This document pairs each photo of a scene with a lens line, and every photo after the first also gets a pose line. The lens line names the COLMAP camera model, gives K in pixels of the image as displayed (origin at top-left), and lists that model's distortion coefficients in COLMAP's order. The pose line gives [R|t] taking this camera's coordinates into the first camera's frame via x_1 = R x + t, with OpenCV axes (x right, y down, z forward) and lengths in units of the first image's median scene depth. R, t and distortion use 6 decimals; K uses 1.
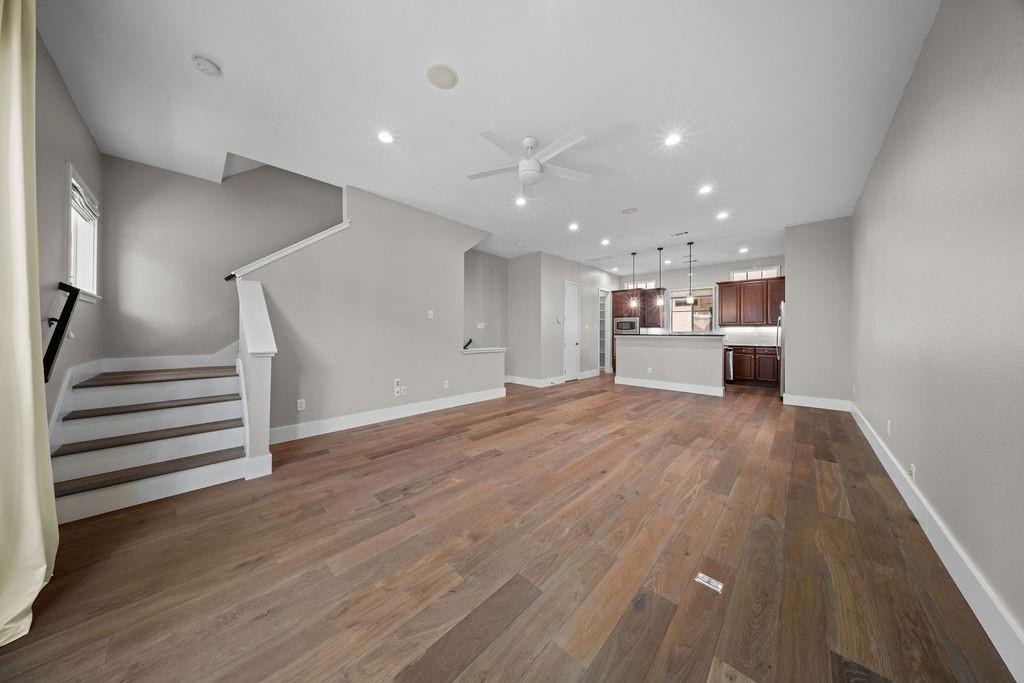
lens RADIAL K [[301.6, 0, 513.7], [0, 301.6, 333.5], [0, 0, 1]] dist [0.002112, -0.001551]
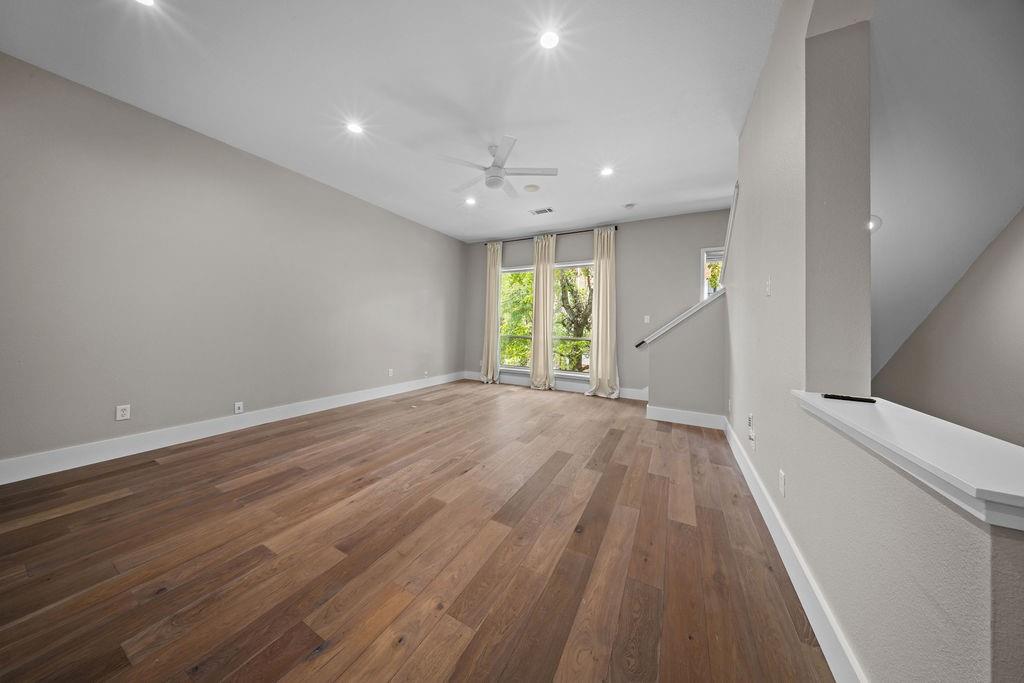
lens RADIAL K [[311.2, 0, 510.7], [0, 311.2, 324.4], [0, 0, 1]] dist [0.000526, -0.001866]
pose [[-0.963018, -0.024497, -0.268320, 0.162129], [-0.024070, 0.999698, -0.004882, 0.000828], [0.268358, 0.001757, -0.963318, 1.180297]]
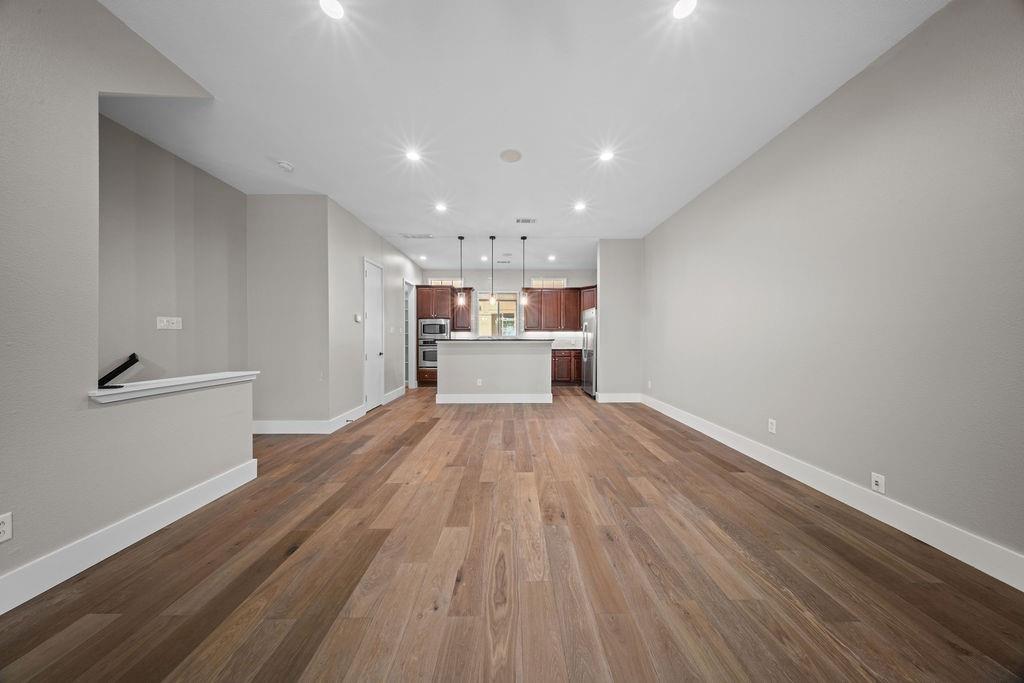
lens RADIAL K [[298.4, 0, 513.2], [0, 298.4, 341.7], [0, 0, 1]] dist [0.001599, -0.001333]
pose [[0.721660, -0.013892, 0.692109, -0.064044], [0.005987, 0.999886, 0.013826, -0.002010], [-0.692222, -0.005834, 0.721661, 0.450691]]
